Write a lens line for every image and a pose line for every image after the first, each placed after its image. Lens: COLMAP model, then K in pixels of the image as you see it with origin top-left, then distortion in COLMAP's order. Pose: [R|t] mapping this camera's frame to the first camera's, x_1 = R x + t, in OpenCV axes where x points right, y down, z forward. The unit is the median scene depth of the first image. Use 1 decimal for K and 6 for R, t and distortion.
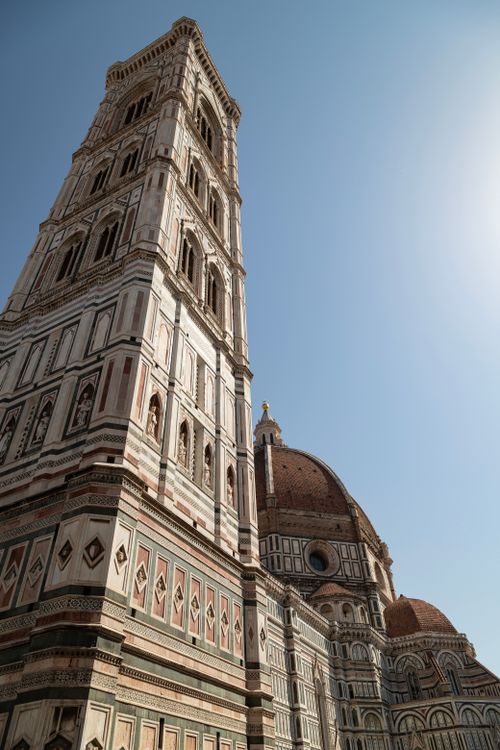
lens RADIAL K [[498.6, 0, 249.6], [0, 498.6, 370.0], [0, 0, 1]] dist [0.004260, 0.004230]
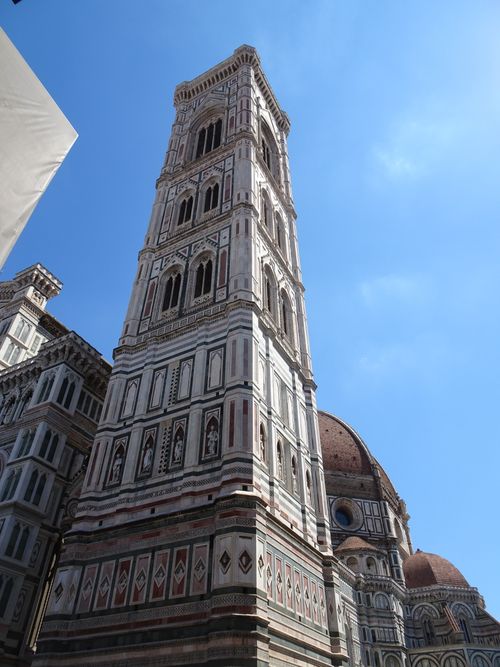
lens RADIAL K [[473.8, 0, 245.7], [0, 473.8, 327.5], [0, 0, 1]] dist [0.000628, -0.000321]
pose [[0.998616, 0.022844, -0.047365, -0.137741], [-0.021984, 0.999585, 0.018601, -0.179720], [0.047771, -0.017534, 0.998704, -0.191140]]
